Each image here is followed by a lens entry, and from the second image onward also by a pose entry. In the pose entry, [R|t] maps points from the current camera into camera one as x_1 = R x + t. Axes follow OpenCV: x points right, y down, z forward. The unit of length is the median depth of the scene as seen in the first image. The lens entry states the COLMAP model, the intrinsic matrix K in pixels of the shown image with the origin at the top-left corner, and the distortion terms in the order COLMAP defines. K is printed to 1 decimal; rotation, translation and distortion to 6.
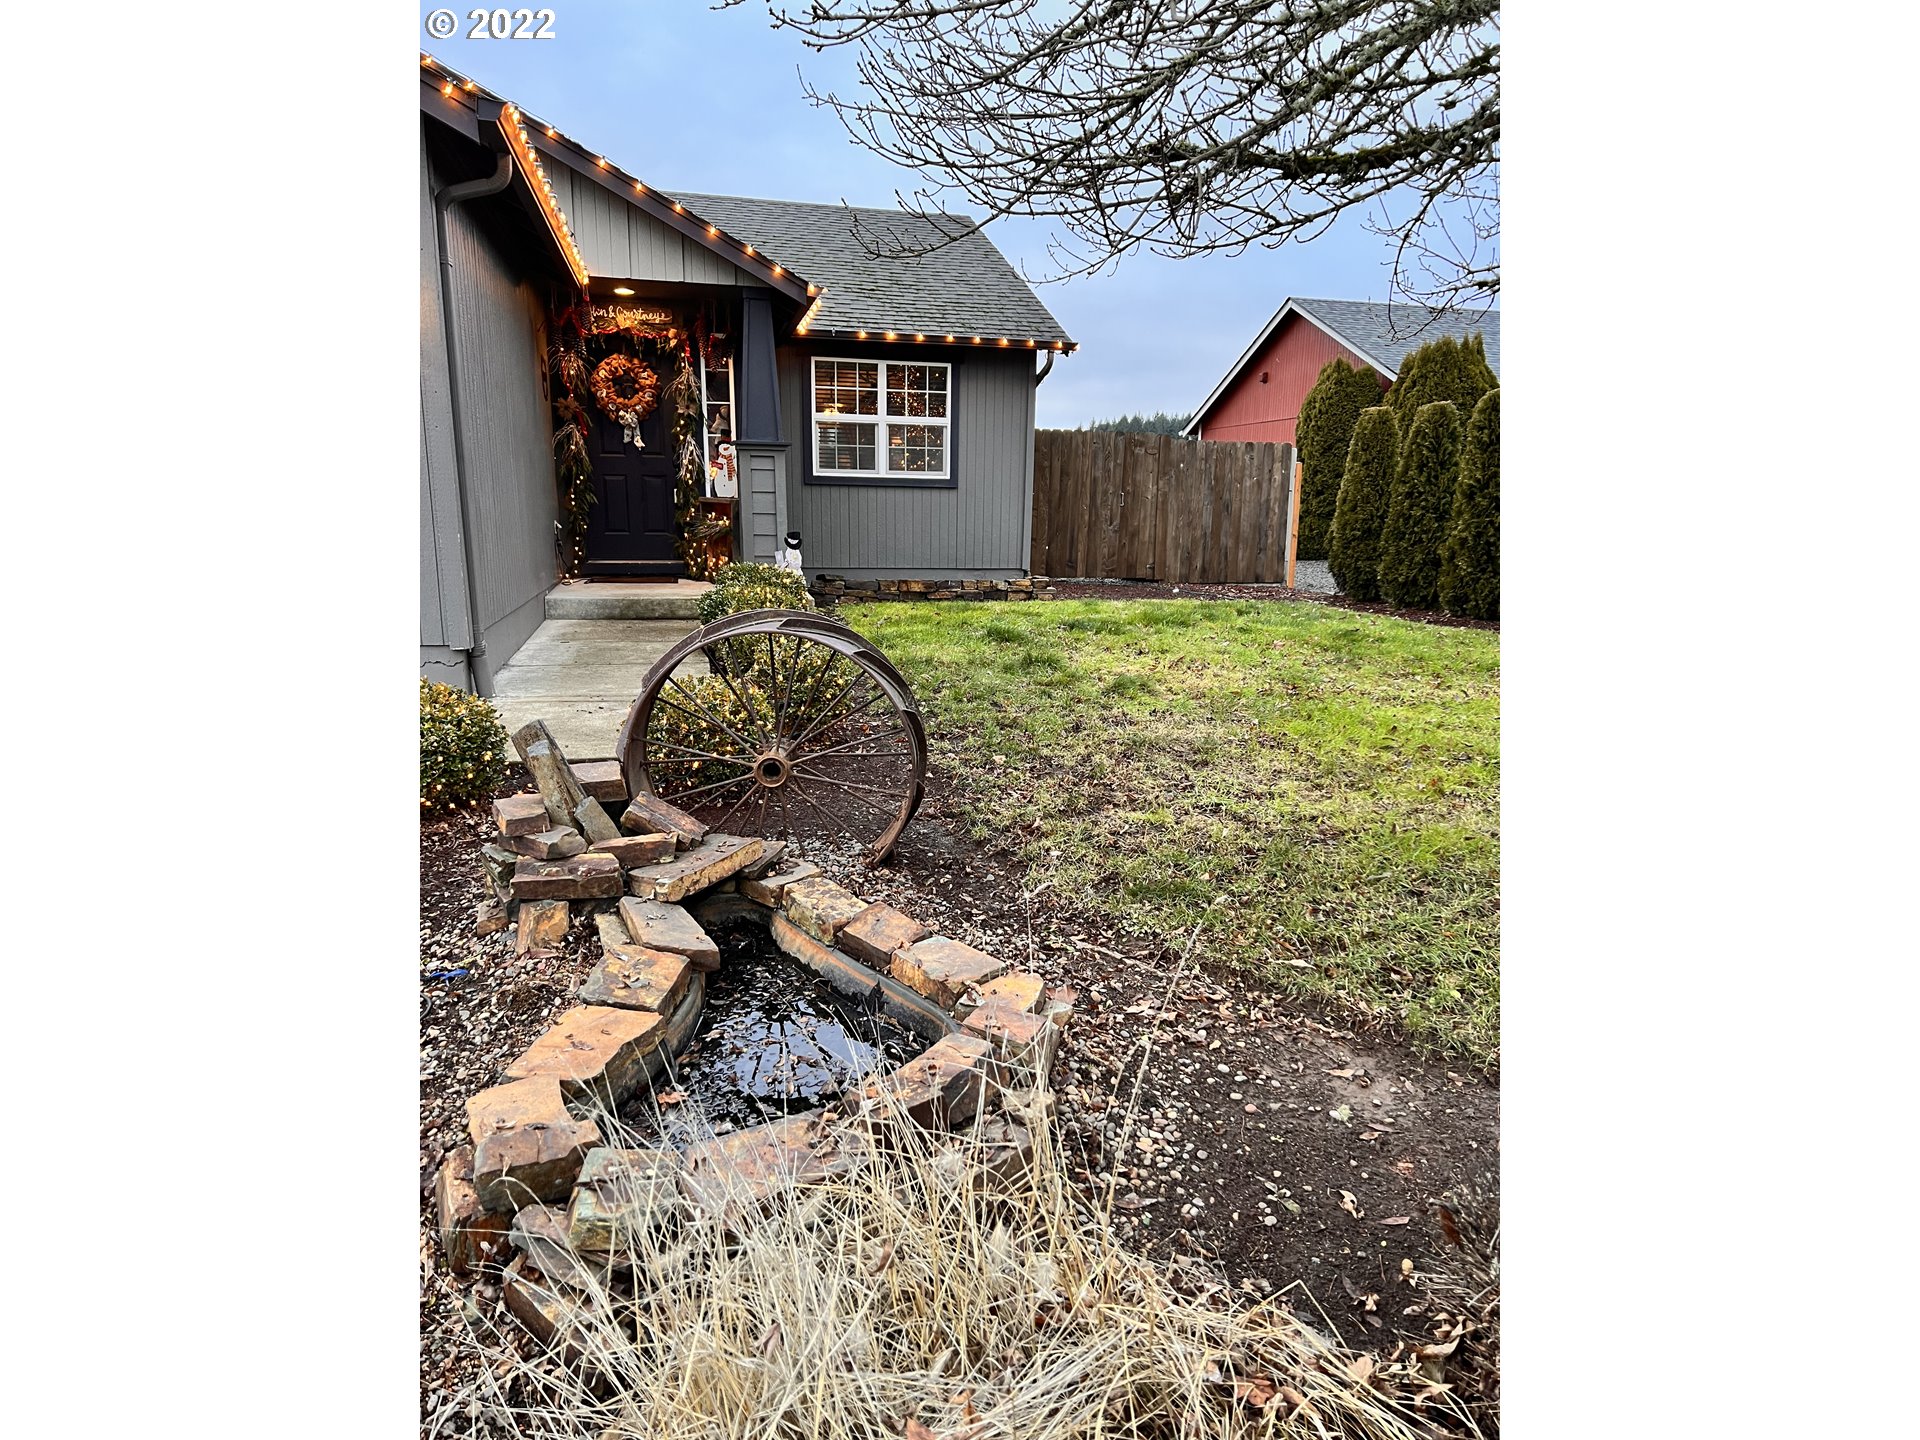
lens RADIAL K [[1099.0, 0, 960.0], [0, 1099.0, 720.0], [0, 0, 1]] dist [0.046026, -0.000268]
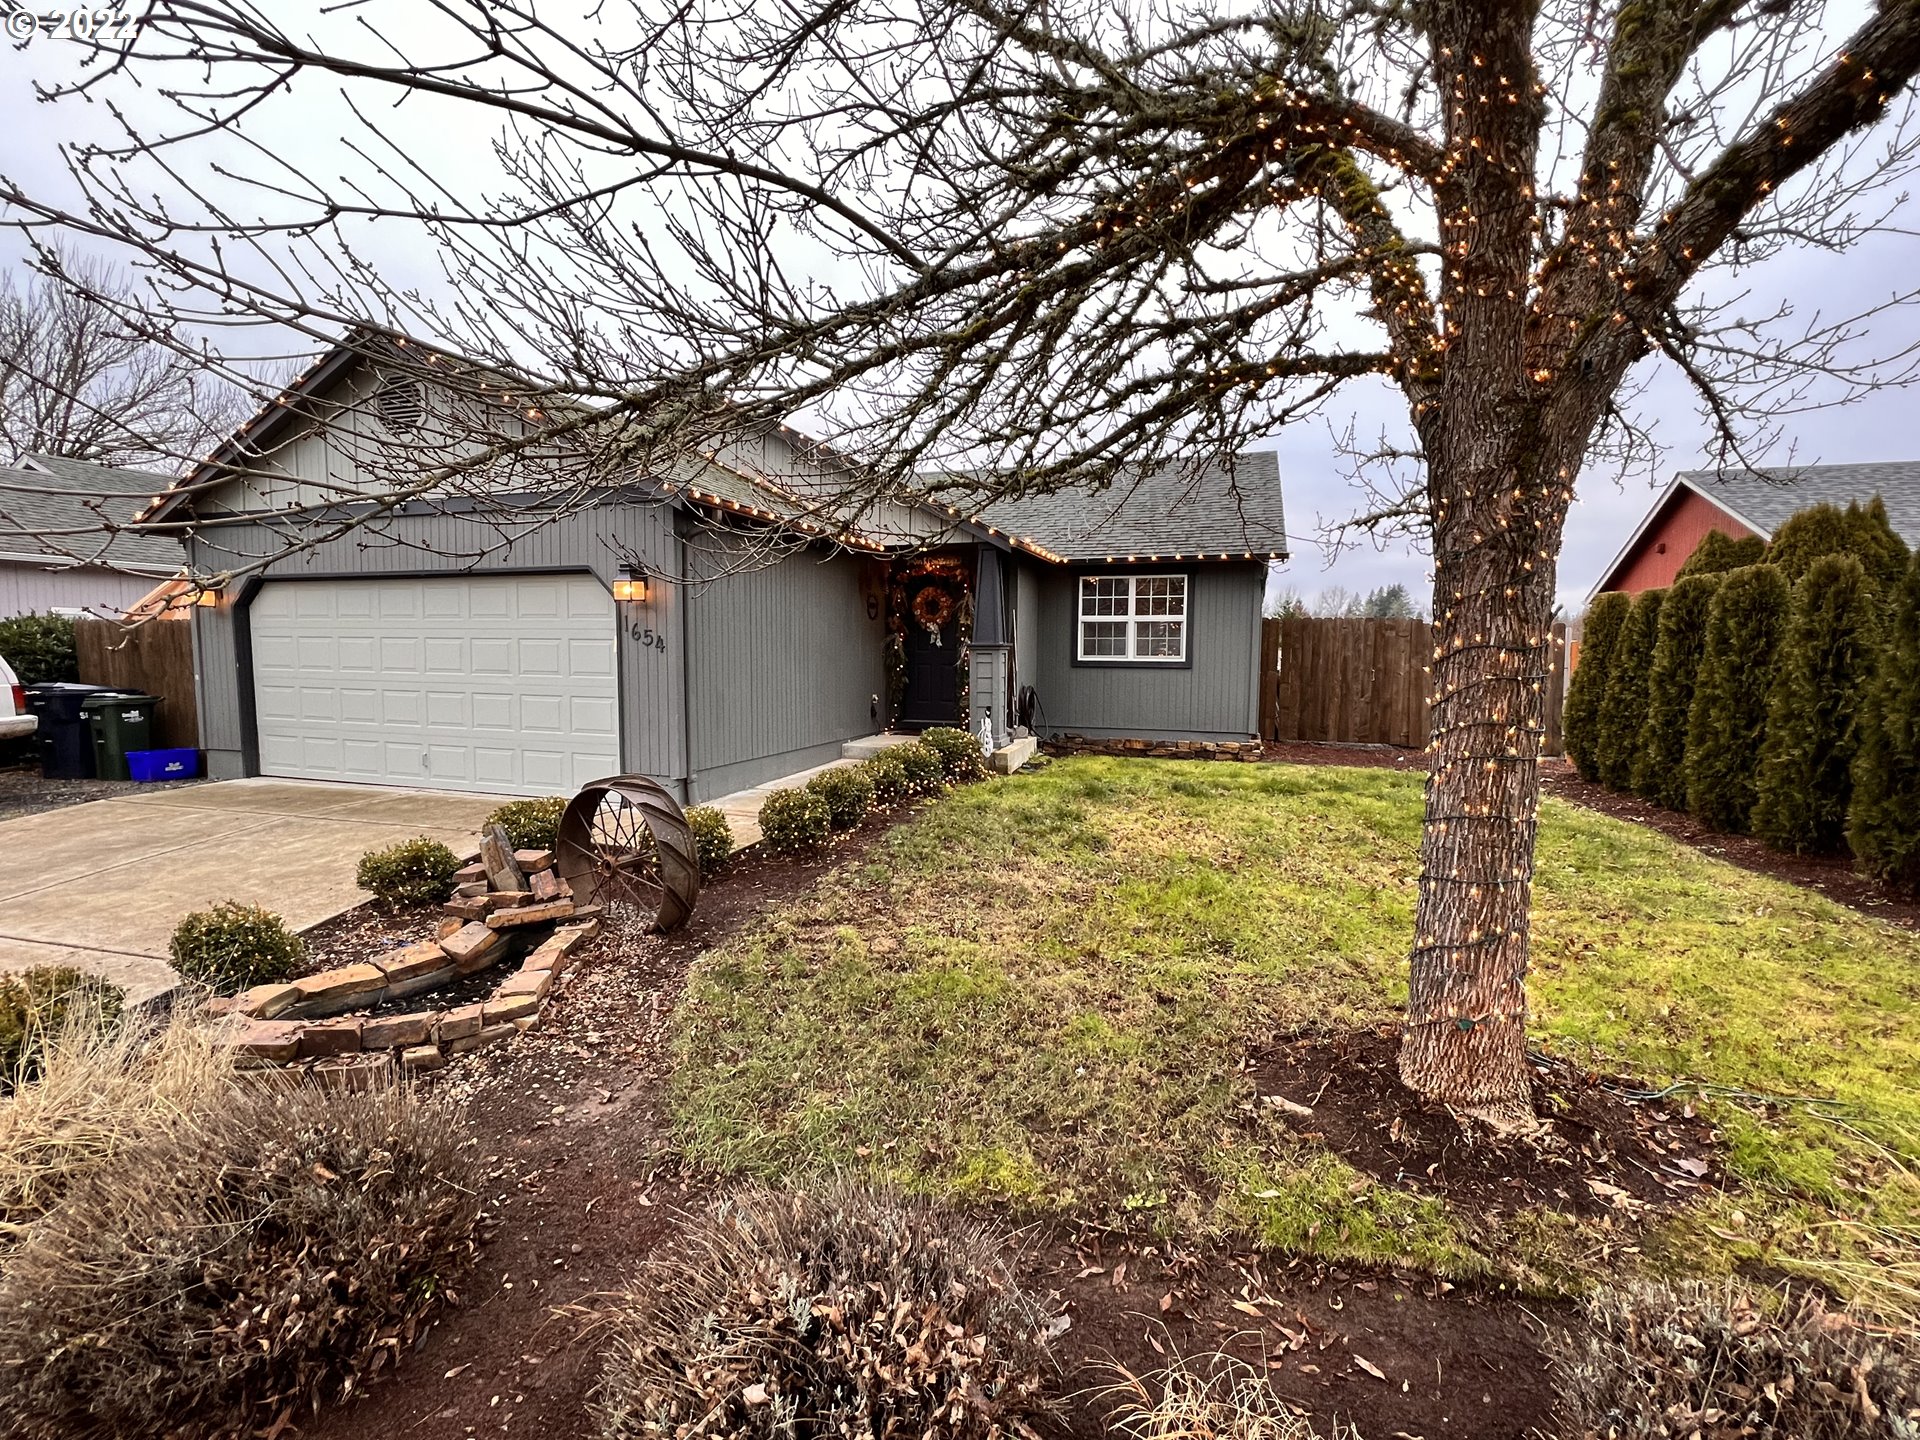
lens RADIAL K [[874.2, 0, 960.0], [0, 874.2, 720.0], [0, 0, 1]] dist [0.000004, 0.000026]
pose [[0.844977, 0.032290, -0.533826, 0.320512], [-0.097013, 0.990870, -0.093623, -0.033819], [0.525929, 0.130897, 0.840395, 0.027262]]
